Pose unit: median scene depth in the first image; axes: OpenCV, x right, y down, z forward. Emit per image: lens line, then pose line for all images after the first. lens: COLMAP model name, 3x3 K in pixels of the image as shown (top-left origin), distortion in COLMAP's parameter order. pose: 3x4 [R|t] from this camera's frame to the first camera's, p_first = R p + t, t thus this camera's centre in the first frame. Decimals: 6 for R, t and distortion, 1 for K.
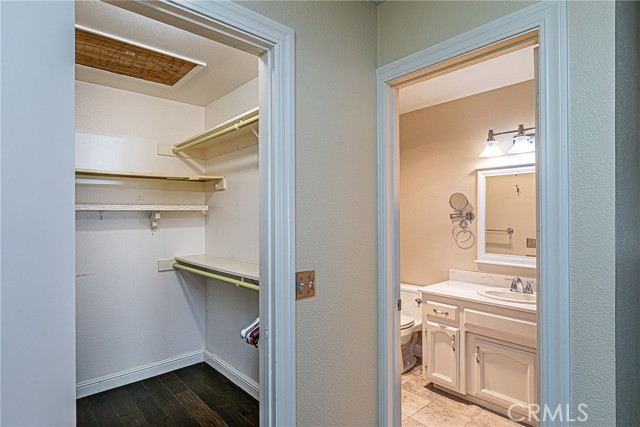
lens RADIAL K [[350.8, 0, 317.7], [0, 350.8, 216.7], [0, 0, 1]] dist [0.001783, -0.000206]
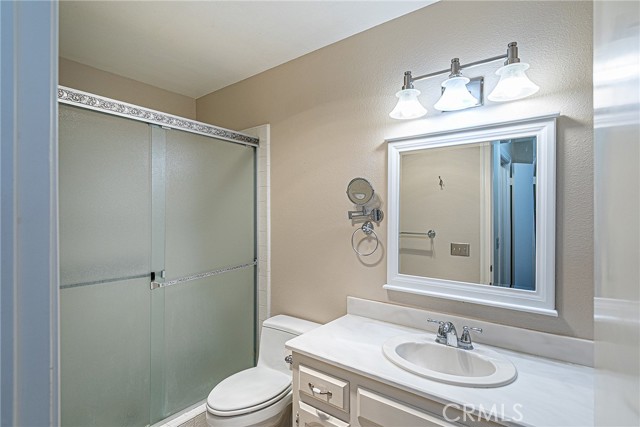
lens RADIAL K [[317.8, 0, 323.3], [0, 317.8, 218.2], [0, 0, 1]] dist [-0.012227, -0.000181]
pose [[0.982450, 0.002136, 0.186516, 0.236263], [-0.003500, 0.999969, 0.006983, 0.000732], [-0.186495, -0.007513, 0.982427, 0.463397]]
